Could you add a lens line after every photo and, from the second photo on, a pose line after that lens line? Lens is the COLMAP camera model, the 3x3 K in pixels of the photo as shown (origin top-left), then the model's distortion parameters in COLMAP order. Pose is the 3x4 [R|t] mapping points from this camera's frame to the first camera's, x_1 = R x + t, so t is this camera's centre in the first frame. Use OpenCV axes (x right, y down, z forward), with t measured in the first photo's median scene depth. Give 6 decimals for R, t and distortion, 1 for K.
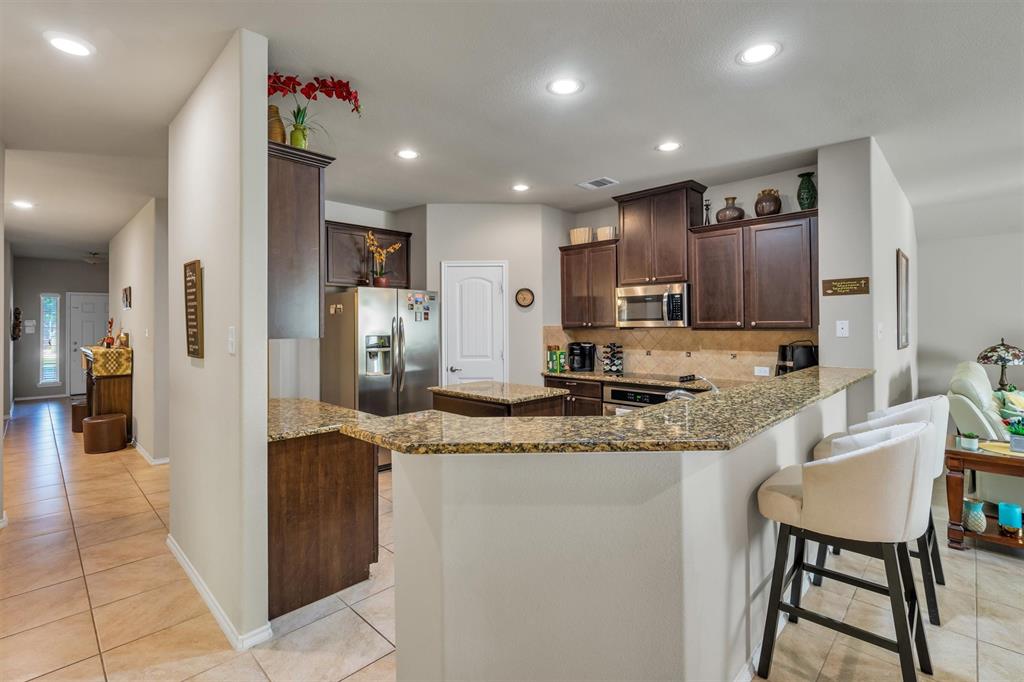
lens RADIAL K [[470.0, 0, 515.1], [0, 470.0, 319.7], [0, 0, 1]] dist [-0.008567, 0.004575]
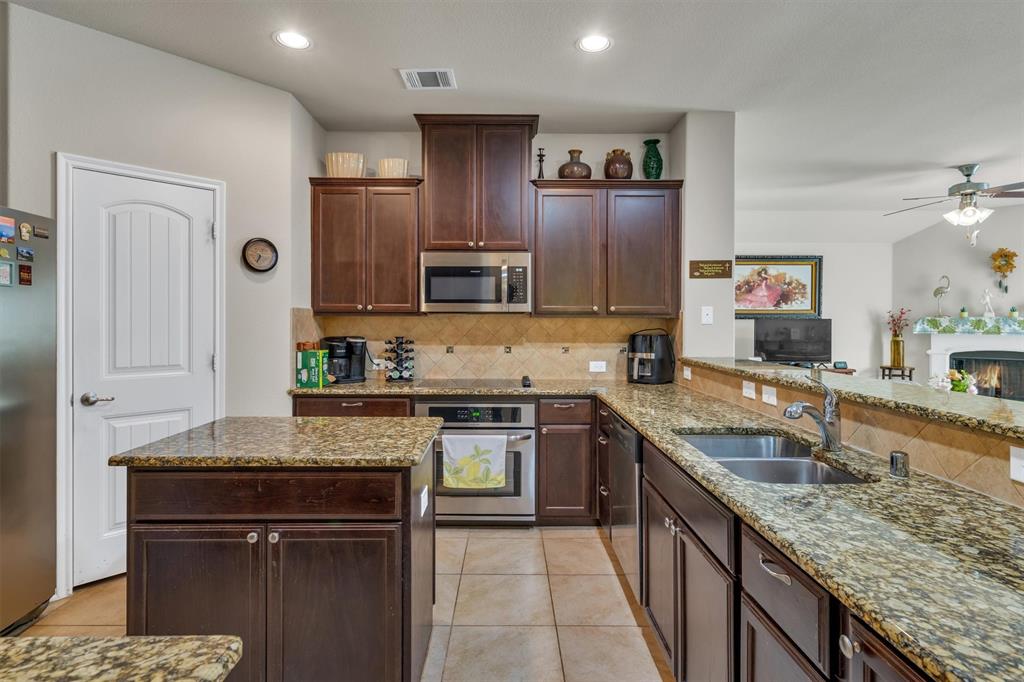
lens RADIAL K [[515.1, 0, 508.9], [0, 515.1, 321.9], [0, 0, 1]] dist [0.003338, -0.000228]
pose [[0.714730, 0.007608, 0.699359, -0.201053], [-0.015714, 0.999863, 0.005183, 0.023961], [-0.699224, -0.014694, 0.714751, 0.389367]]
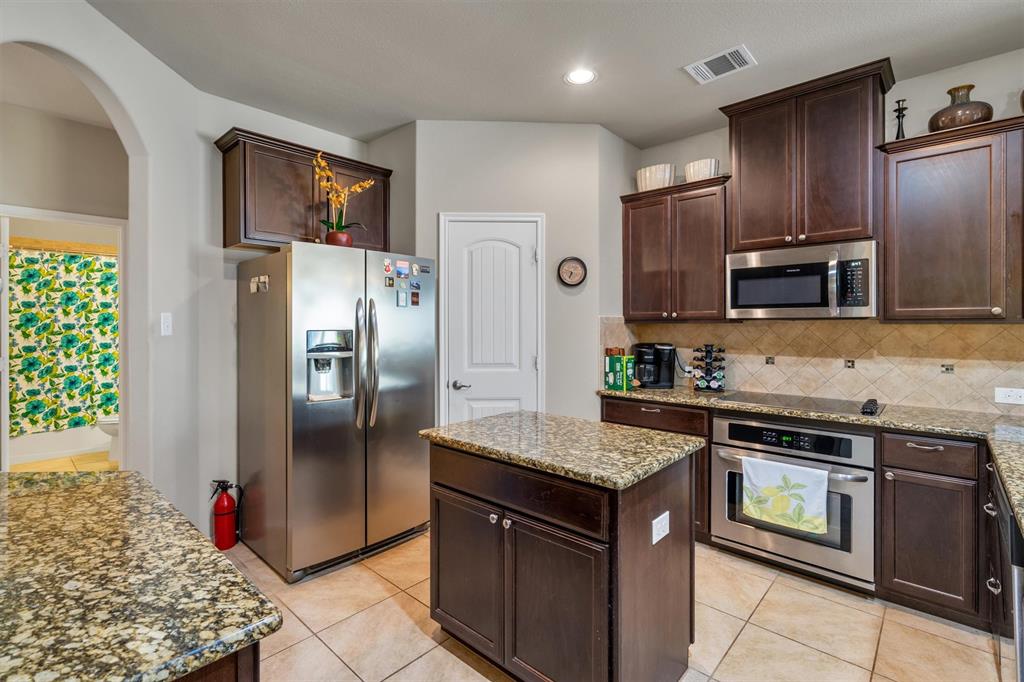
lens RADIAL K [[470.0, 0, 513.1], [0, 470.0, 325.6], [0, 0, 1]] dist [-0.008567, 0.004575]
pose [[0.999497, 0.005508, 0.031235, -0.081637], [-0.005917, 0.999898, 0.013030, 0.018296], [-0.031160, -0.013208, 0.999427, 0.391120]]
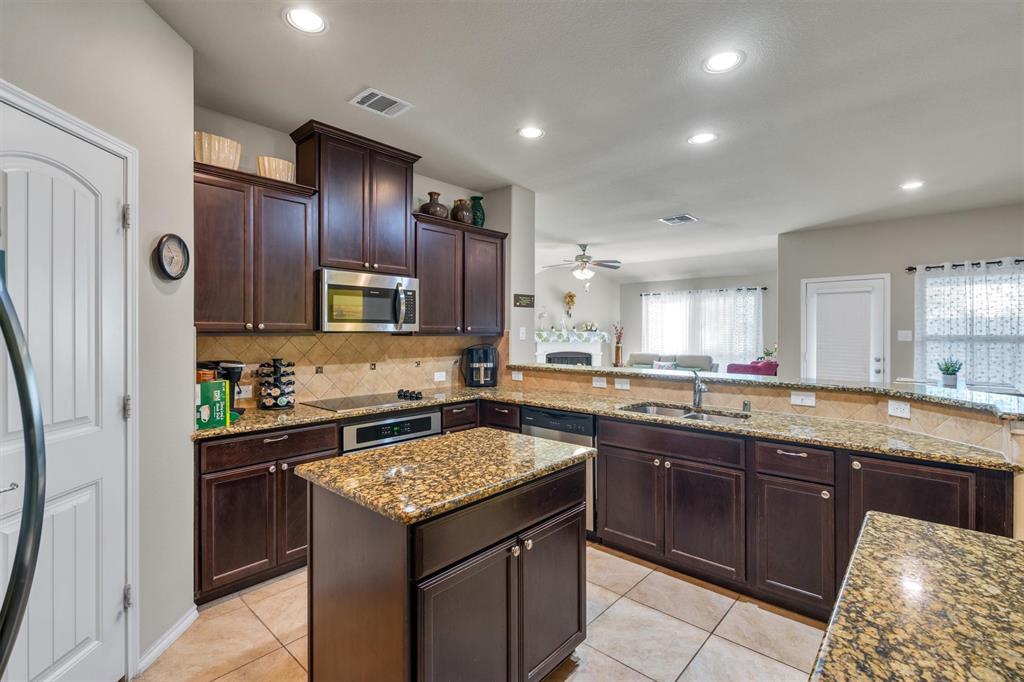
lens RADIAL K [[470.0, 0, 509.9], [0, 470.0, 336.1], [0, 0, 1]] dist [-0.008567, 0.004575]
pose [[-0.032229, -0.001980, 0.999479, -0.412945], [-0.012529, 0.999920, 0.001577, 0.017523], [-0.999402, -0.012472, -0.032252, 0.760684]]
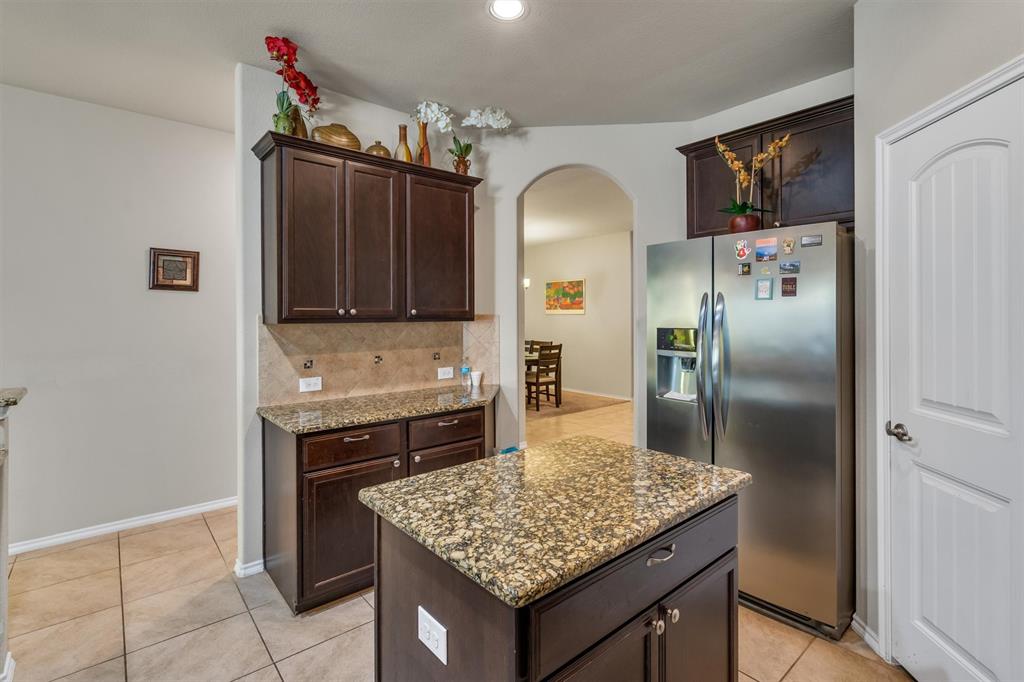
lens RADIAL K [[470.0, 0, 521.1], [0, 470.0, 323.5], [0, 0, 1]] dist [-0.008567, 0.004575]
pose [[-0.092107, 0.021353, -0.995520, 0.255516], [0.014623, 0.999691, 0.020089, 0.013600], [0.995642, -0.012707, -0.092391, 0.792399]]
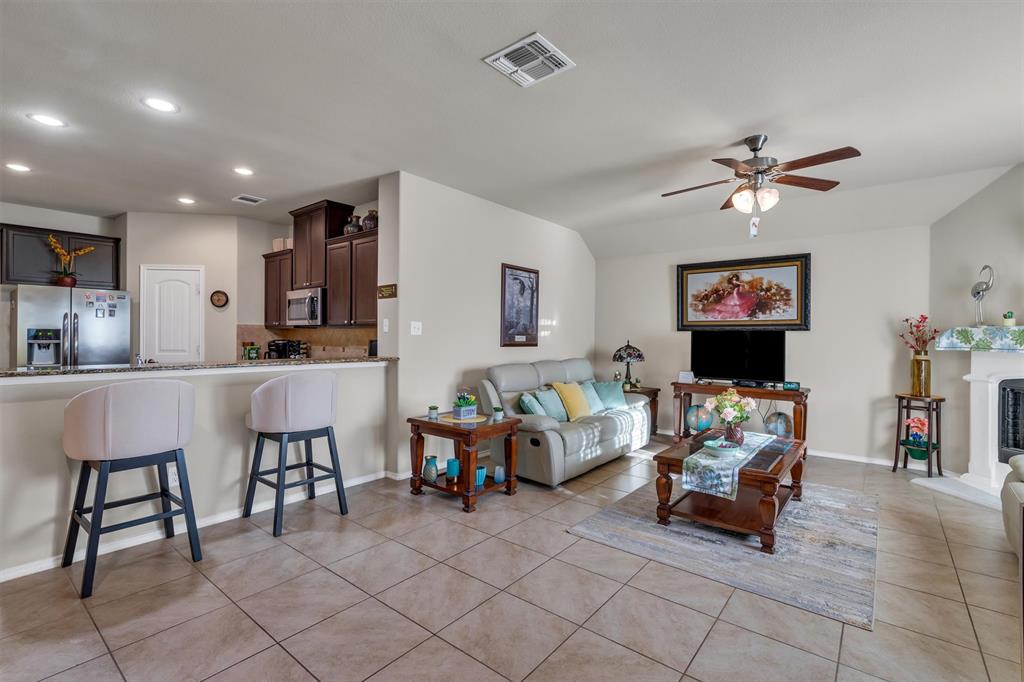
lens RADIAL K [[470.0, 0, 520.5], [0, 470.0, 339.7], [0, 0, 1]] dist [-0.008567, 0.004575]
pose [[0.995782, 0.012957, 0.090836, 0.670793], [-0.014957, 0.999660, 0.021375, 0.017106], [-0.090529, -0.022643, 0.995636, -0.192131]]
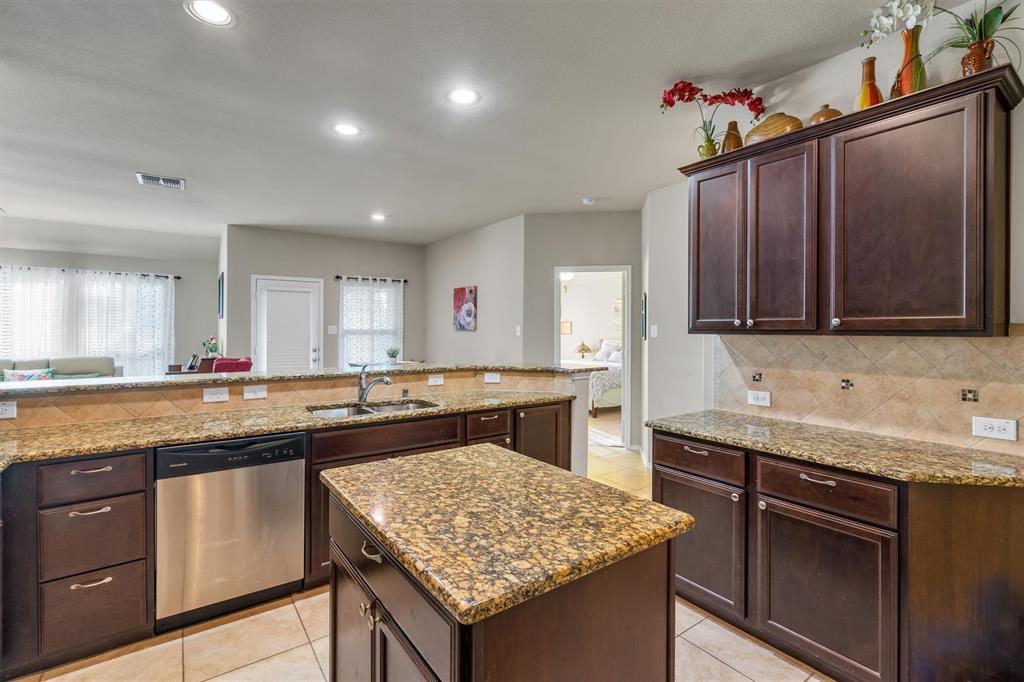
lens RADIAL K [[470.0, 0, 516.2], [0, 470.0, 328.4], [0, 0, 1]] dist [-0.008567, 0.004575]
pose [[-0.985127, 0.002578, 0.171806, -0.100914], [0.000154, 0.999900, -0.014119, 0.021477], [-0.171825, -0.013883, -0.985030, 1.071205]]
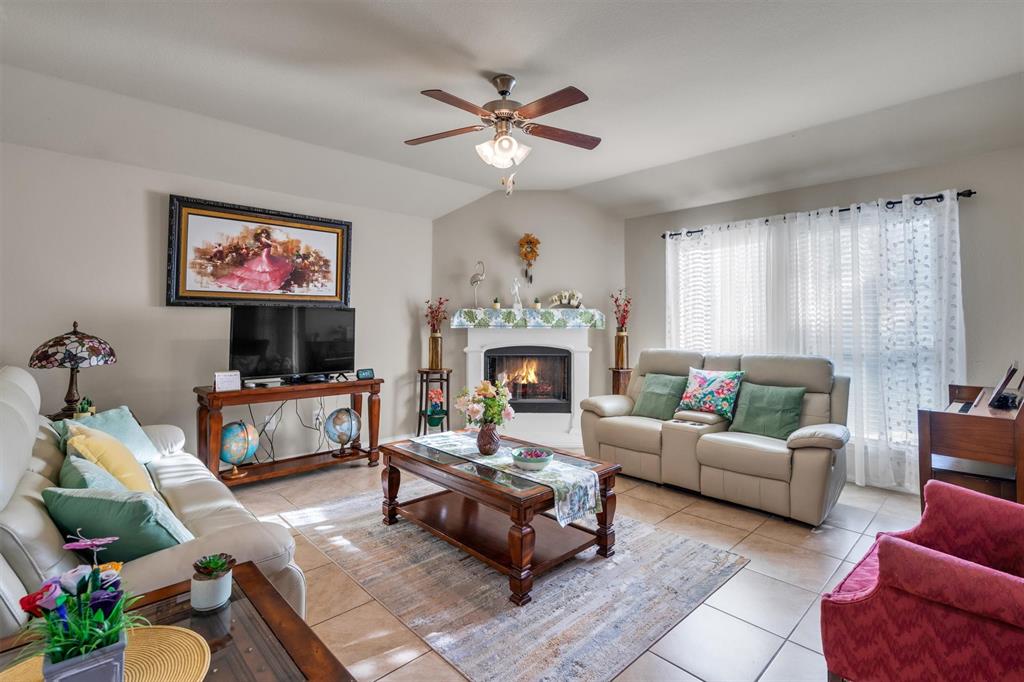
lens RADIAL K [[470.0, 0, 508.6], [0, 470.0, 304.1], [0, 0, 1]] dist [-0.008567, 0.004575]
pose [[0.043143, 0.048213, 0.997905, 0.493448], [-0.013267, 0.998774, -0.047681, 0.039384], [-0.998981, -0.011182, 0.043730, 0.446291]]
